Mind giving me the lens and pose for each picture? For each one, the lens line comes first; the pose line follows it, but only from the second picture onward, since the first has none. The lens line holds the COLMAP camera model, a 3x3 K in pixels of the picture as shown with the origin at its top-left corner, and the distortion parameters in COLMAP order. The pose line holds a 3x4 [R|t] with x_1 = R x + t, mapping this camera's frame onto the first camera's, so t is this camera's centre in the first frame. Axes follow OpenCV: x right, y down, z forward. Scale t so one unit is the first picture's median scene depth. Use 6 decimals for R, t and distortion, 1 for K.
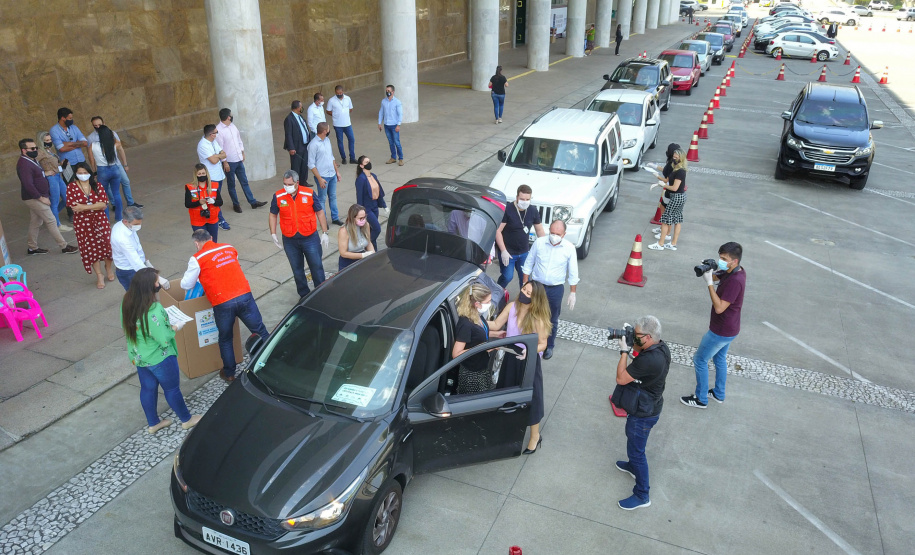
lens RADIAL K [[681.0, 0, 462.8], [0, 681.0, 274.1], [0, 0, 1]] dist [-0.004458, 0.003047]
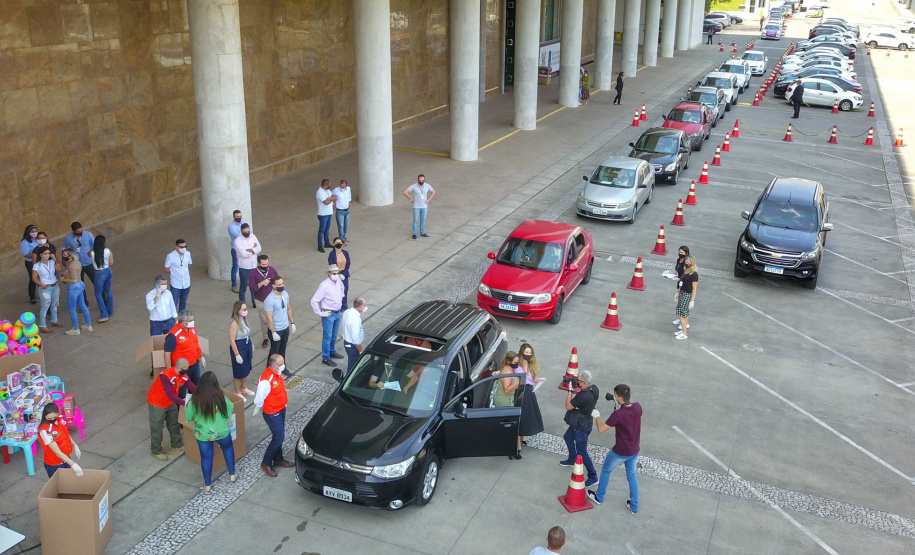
lens RADIAL K [[860.4, 0, 462.9], [0, 860.4, 251.2], [0, 0, 1]] dist [0.003085, 0.000000]
pose [[0.999876, 0.007990, 0.013550, 0.031215], [-0.006682, 0.995552, -0.093977, -0.060911], [-0.014241, 0.093875, 0.995482, -0.357383]]
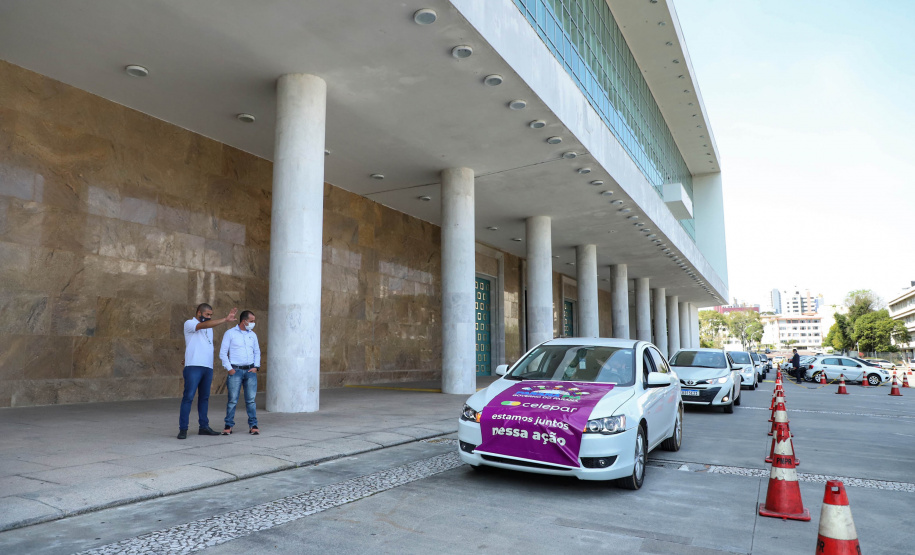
lens RADIAL K [[622.5, 0, 457.0], [0, 622.5, 283.1], [0, 0, 1]] dist [-0.046477, 0.010546]
pose [[0.996684, -0.013115, -0.080300, 0.176754], [-0.028356, 0.869063, -0.493888, -0.071382], [0.076263, 0.494528, 0.865810, 0.686962]]
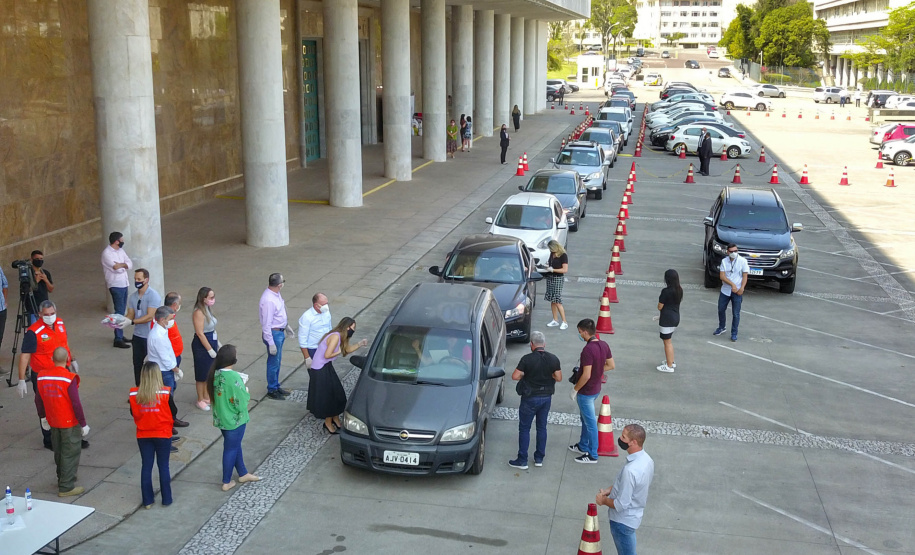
lens RADIAL K [[1056.0, 0, 457.6], [0, 1056.0, 286.4], [0, 0, 1]] dist [0.014679, 0.000000]
pose [[0.976709, -0.046096, 0.209559, -0.209000], [0.084050, 0.980796, -0.175994, 0.100460], [-0.197422, 0.189509, 0.961827, -0.386699]]
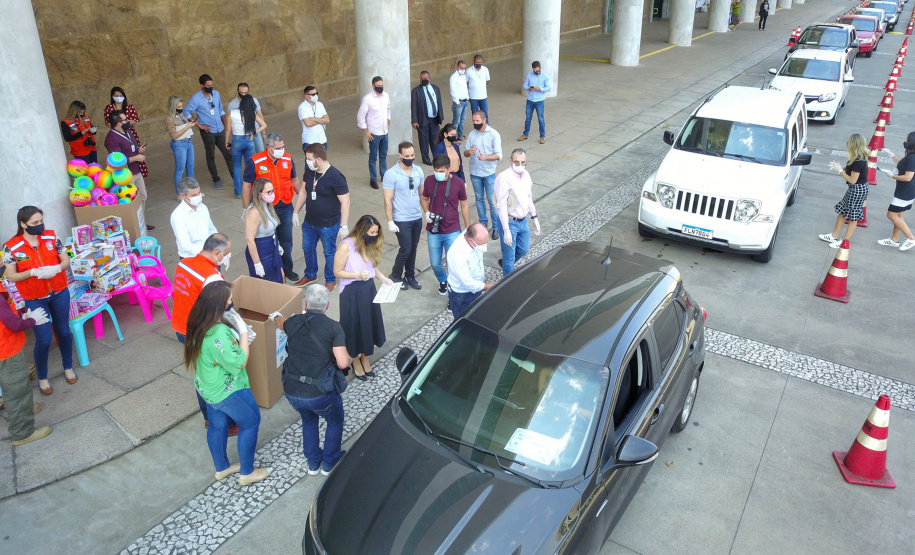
lens RADIAL K [[681.0, 0, 466.6], [0, 681.0, 238.0], [0, 0, 1]] dist [-0.004458, 0.003047]
pose [[0.986426, 0.056724, -0.154098, -0.049820], [-0.058961, 0.998210, -0.009982, -0.017997], [0.153256, 0.018932, 0.988005, 0.083817]]
